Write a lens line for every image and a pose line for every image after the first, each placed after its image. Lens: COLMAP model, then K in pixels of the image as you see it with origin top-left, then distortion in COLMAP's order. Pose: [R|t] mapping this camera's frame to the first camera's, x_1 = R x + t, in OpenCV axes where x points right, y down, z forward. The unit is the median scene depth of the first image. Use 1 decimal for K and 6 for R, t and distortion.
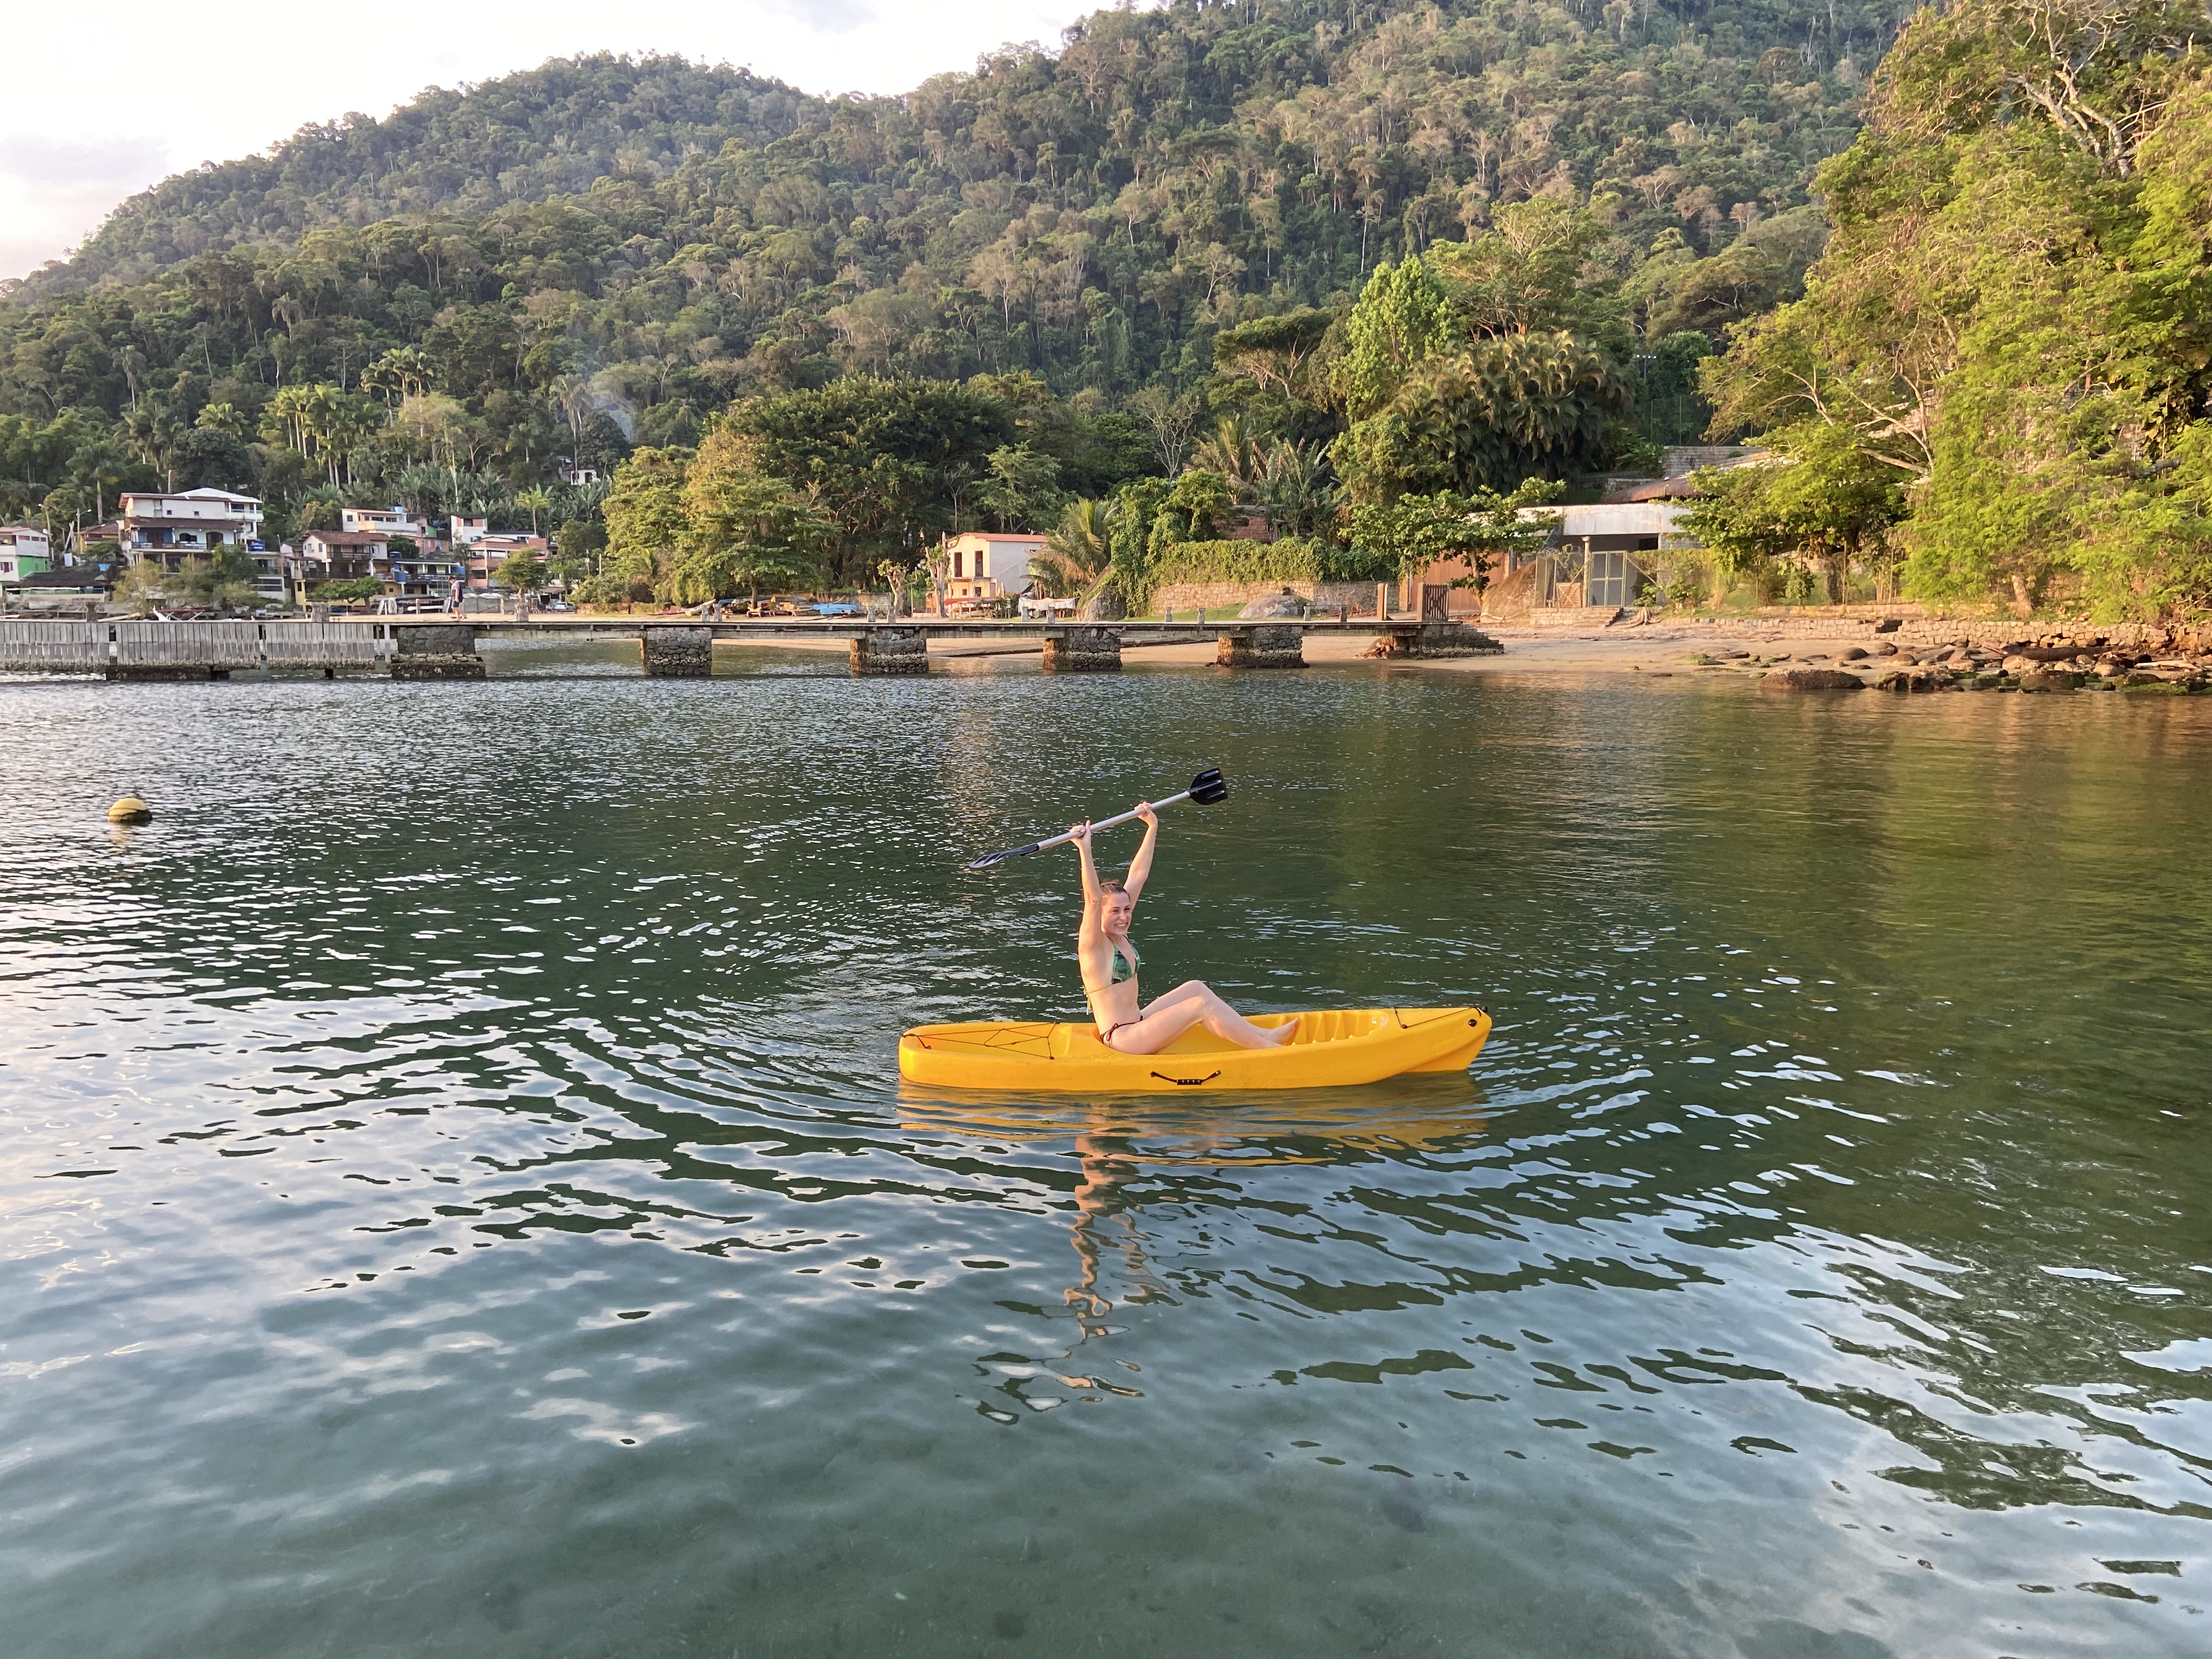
lens RADIAL K [[1681.3, 0, 1103.9], [0, 1681.3, 813.3], [0, 0, 1]] dist [0.139353, -0.181470]
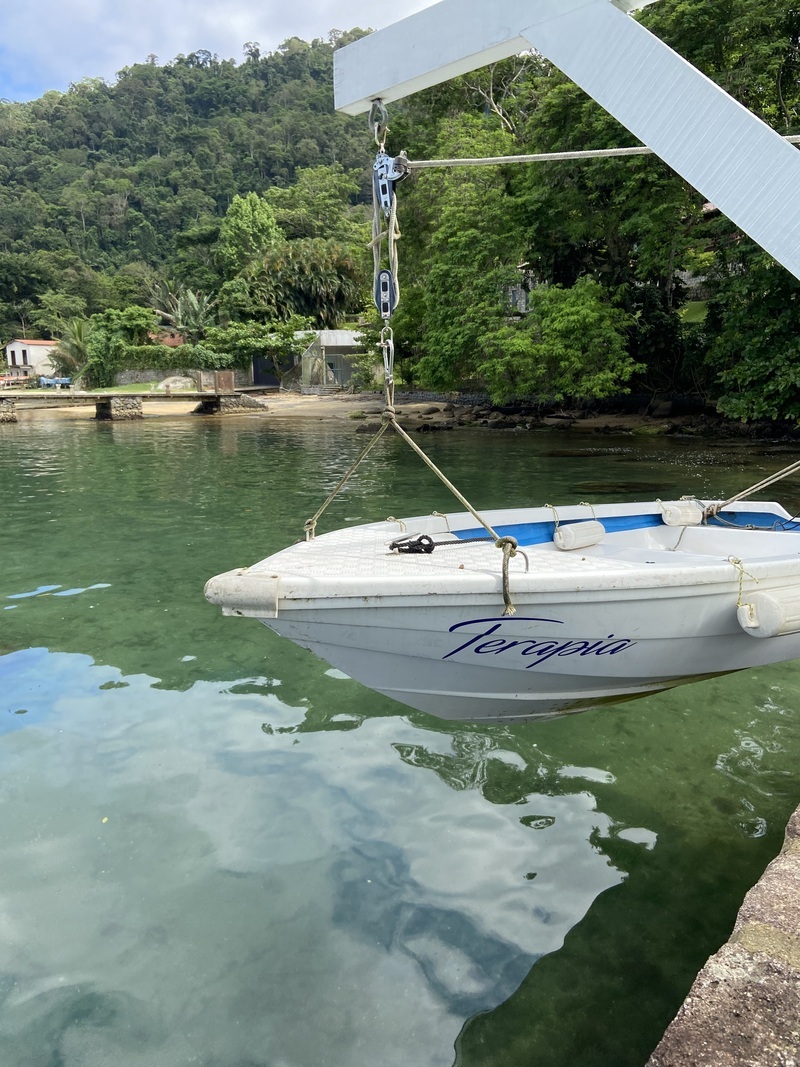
lens RADIAL K [[811.0, 0, 400.7], [0, 811.0, 527.3], [0, 0, 1]] dist [0.139353, -0.181470]
pose [[0.964609, -0.055024, 0.257880, 0.028993], [0.040246, 0.997249, 0.062244, -0.003956], [-0.260595, -0.049663, 0.964170, 0.023075]]
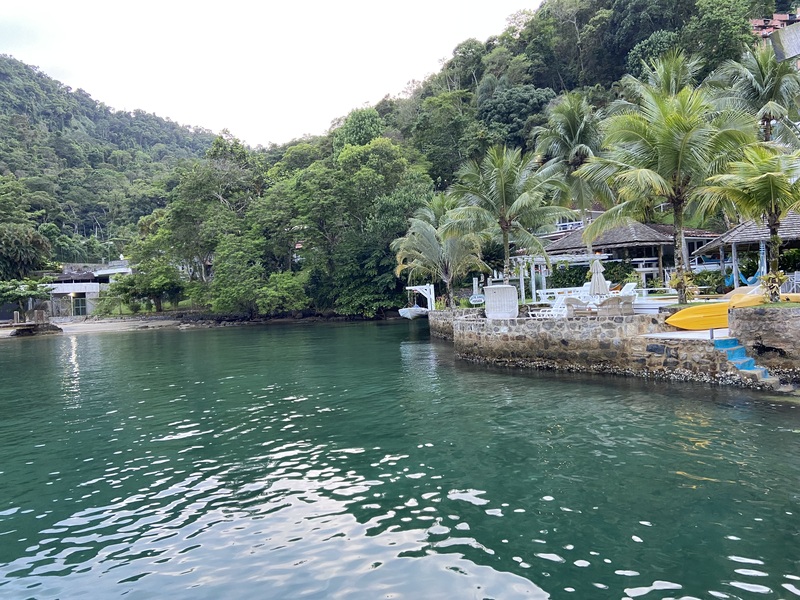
lens RADIAL K [[608.0, 0, 399.2], [0, 608.0, 294.2], [0, 0, 1]] dist [0.139353, -0.181470]
pose [[0.603759, -0.027202, 0.796703, -0.064265], [0.144108, 0.986676, -0.075520, 0.002811], [-0.784033, 0.160408, 0.599634, -0.039482]]
